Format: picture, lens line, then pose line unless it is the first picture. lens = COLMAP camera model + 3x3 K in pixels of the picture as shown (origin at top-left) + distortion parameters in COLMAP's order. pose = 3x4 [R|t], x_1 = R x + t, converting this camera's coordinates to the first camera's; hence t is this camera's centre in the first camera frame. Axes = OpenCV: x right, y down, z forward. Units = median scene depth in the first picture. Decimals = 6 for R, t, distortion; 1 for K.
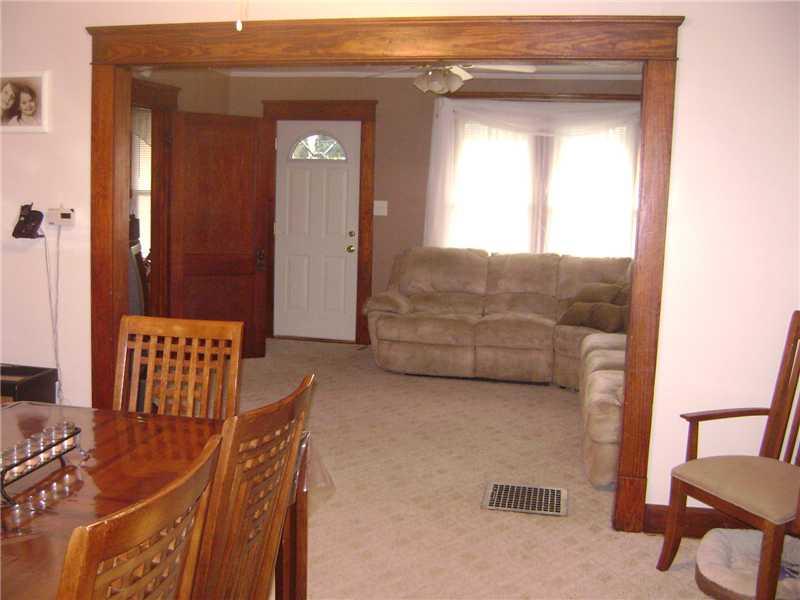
lens RADIAL K [[903.4, 0, 400.4], [0, 903.4, 298.3], [0, 0, 1]] dist [-0.092196, 0.019627]
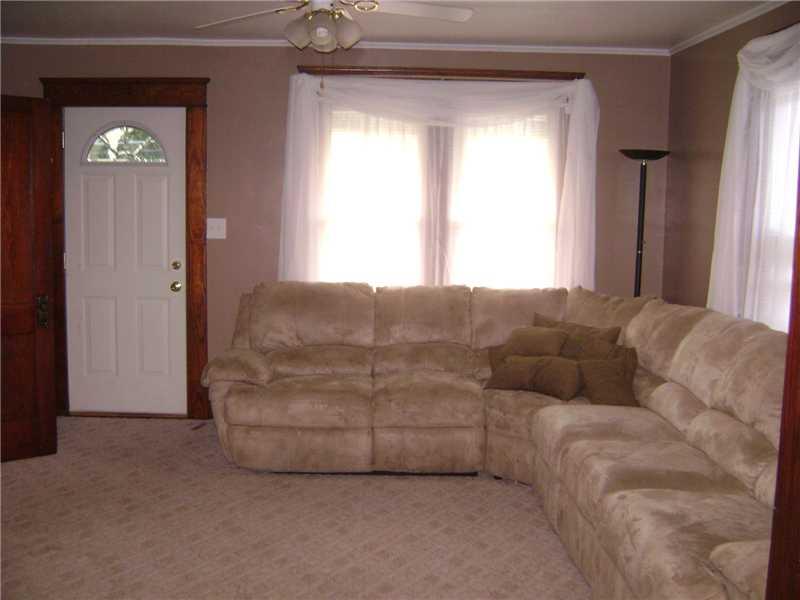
lens RADIAL K [[903.4, 0, 400.4], [0, 903.4, 298.3], [0, 0, 1]] dist [-0.092196, 0.019627]
pose [[0.976456, -0.036984, 0.212522, -0.036234], [0.039752, 0.999171, -0.008766, -0.035443], [-0.212022, 0.017008, 0.977117, 0.295299]]
